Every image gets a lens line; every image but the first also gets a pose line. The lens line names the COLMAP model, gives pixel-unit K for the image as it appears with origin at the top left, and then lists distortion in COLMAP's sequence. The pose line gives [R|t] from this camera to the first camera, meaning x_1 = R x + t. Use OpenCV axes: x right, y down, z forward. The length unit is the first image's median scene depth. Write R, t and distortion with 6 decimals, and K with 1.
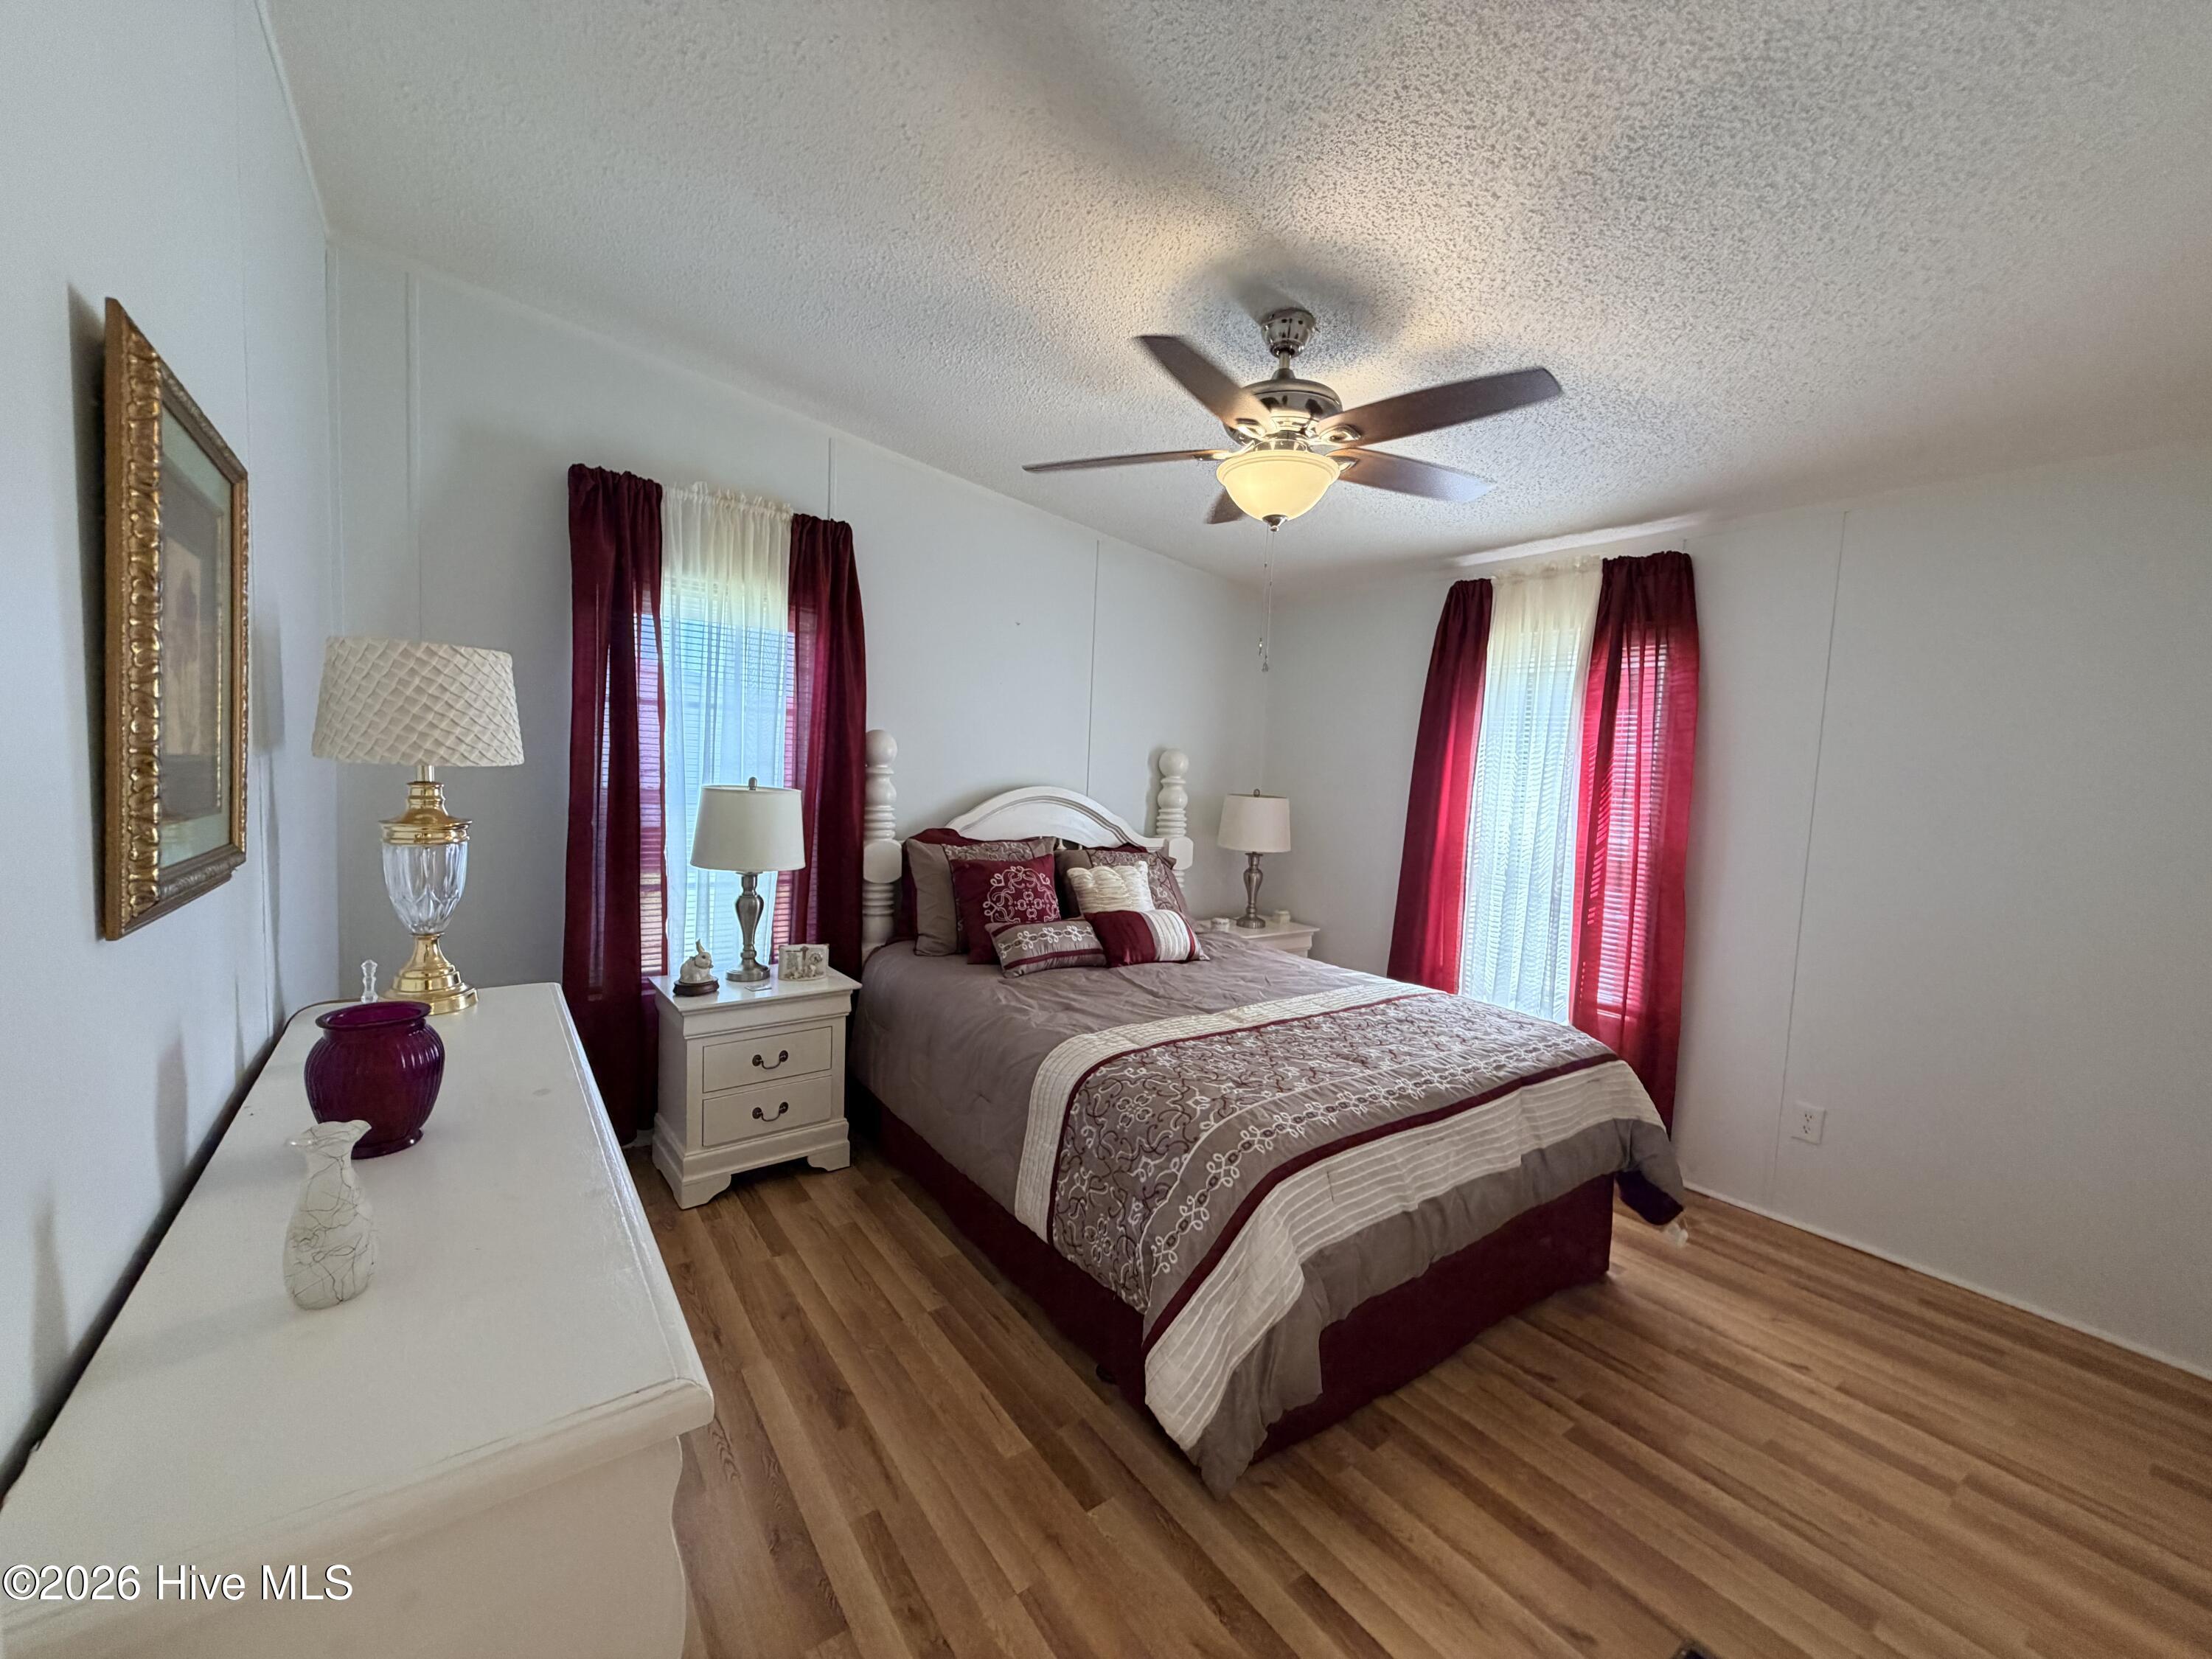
lens RADIAL K [[890.6, 0, 1098.1], [0, 890.6, 825.0], [0, 0, 1]] dist [-0.000410, 0.000480]
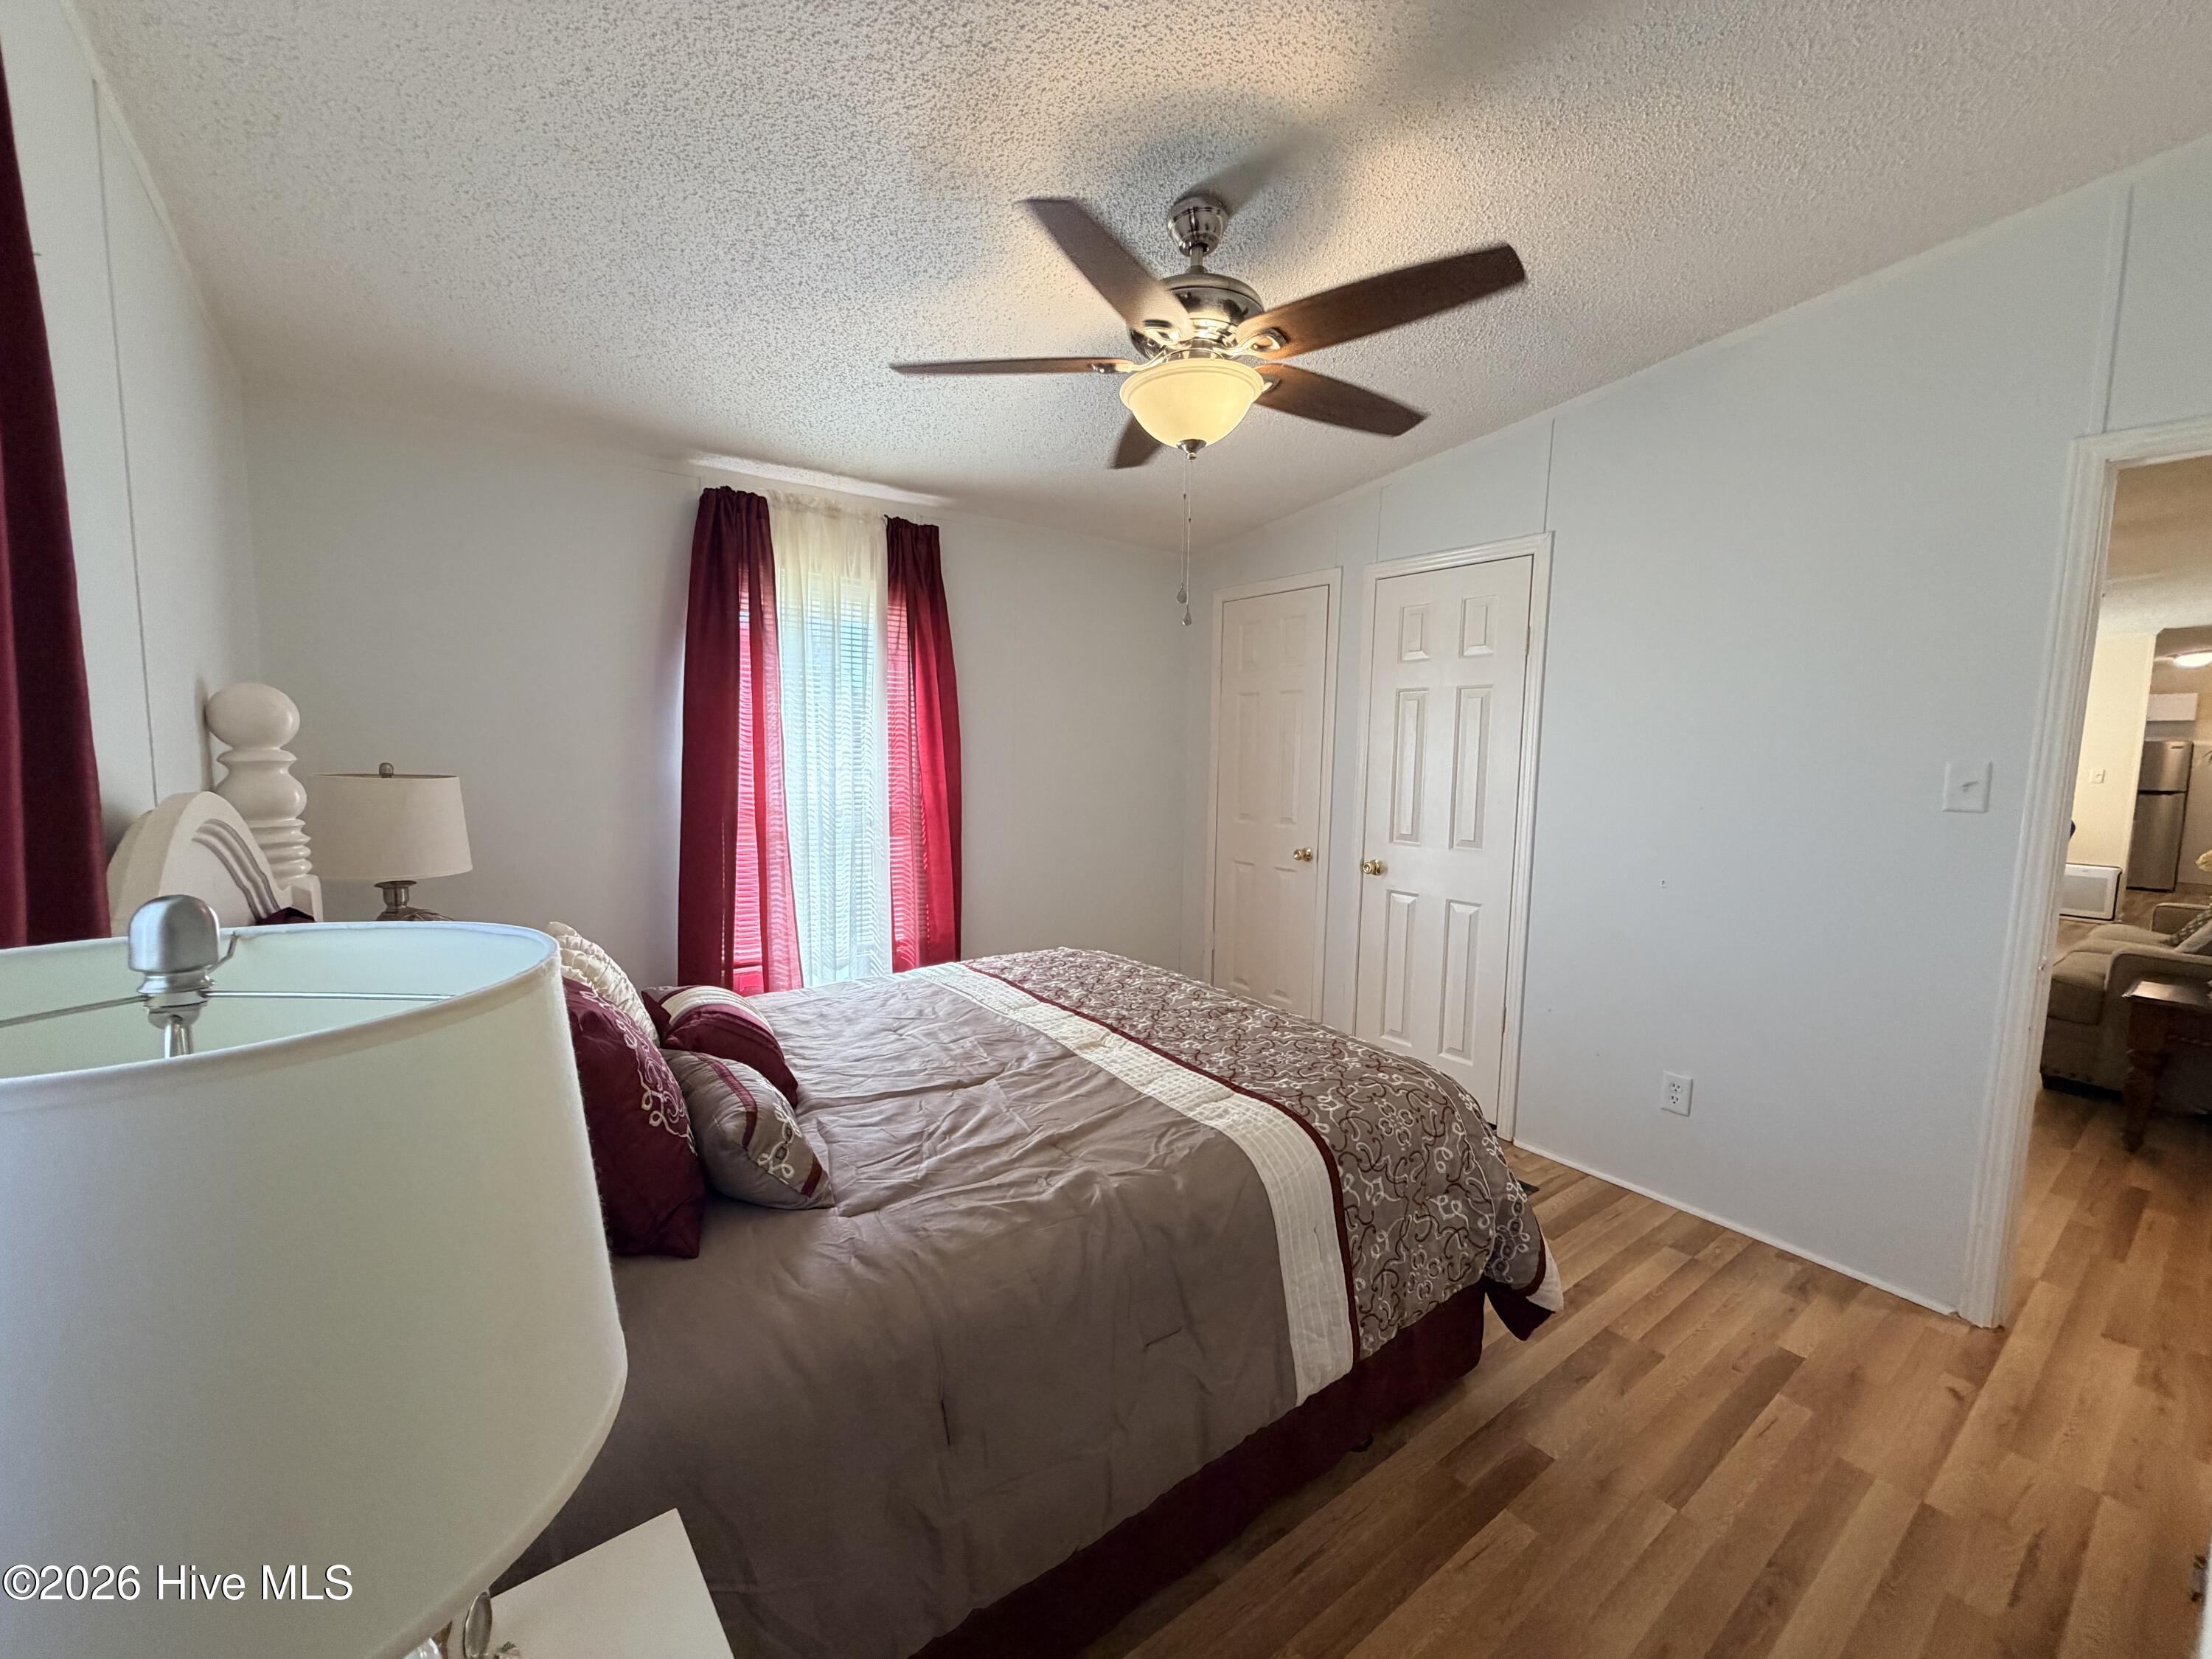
lens RADIAL K [[890.6, 0, 1096.7], [0, 890.6, 818.4], [0, 0, 1]] dist [-0.000410, 0.000480]
pose [[-0.019547, -0.128991, 0.991453, -0.661304], [0.054079, 0.990054, 0.129875, -0.098604], [-0.998345, 0.056156, -0.012377, 1.056878]]
